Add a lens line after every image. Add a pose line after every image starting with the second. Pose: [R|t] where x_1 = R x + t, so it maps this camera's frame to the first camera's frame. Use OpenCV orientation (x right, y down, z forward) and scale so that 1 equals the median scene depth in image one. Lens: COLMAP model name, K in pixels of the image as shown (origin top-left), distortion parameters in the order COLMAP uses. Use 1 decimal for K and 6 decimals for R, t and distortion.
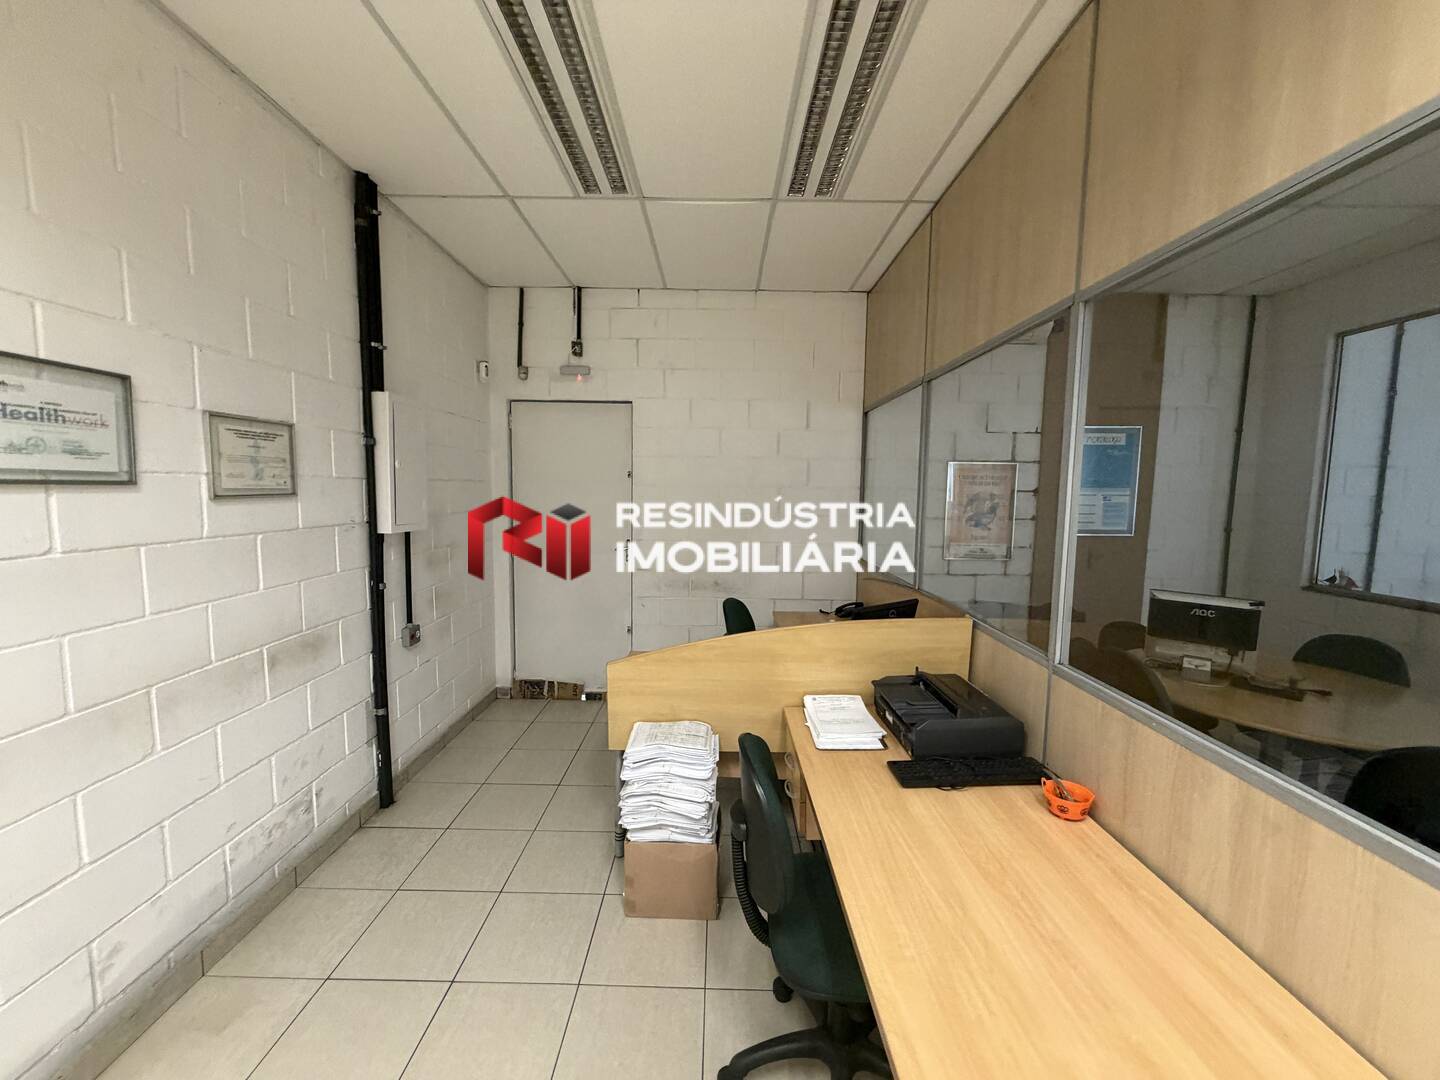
lens RADIAL K [[575.9, 0, 716.6], [0, 575.9, 536.3], [0, 0, 1]] dist [-0.012810, -0.000012]
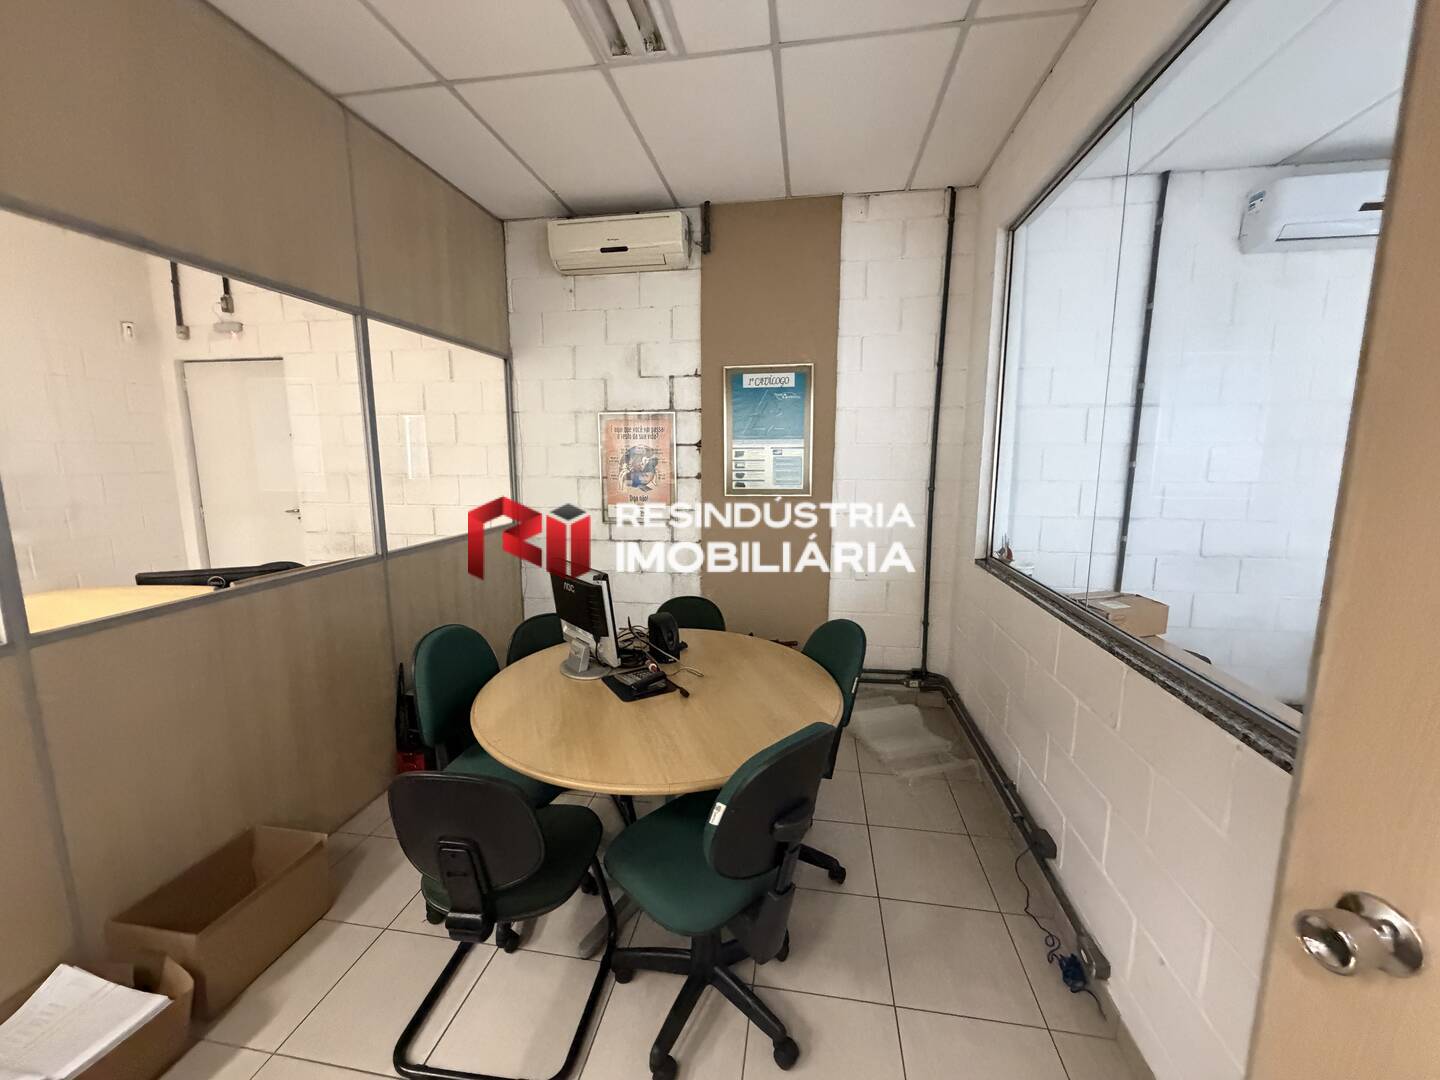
lens RADIAL K [[575.9, 0, 720.3], [0, 575.9, 543.5], [0, 0, 1]] dist [-0.012810, -0.000012]
pose [[0.990164, 0.009160, -0.139612, 0.714911], [-0.000035, 0.997871, 0.065221, 0.013518], [0.139912, -0.064575, 0.988056, 0.140746]]
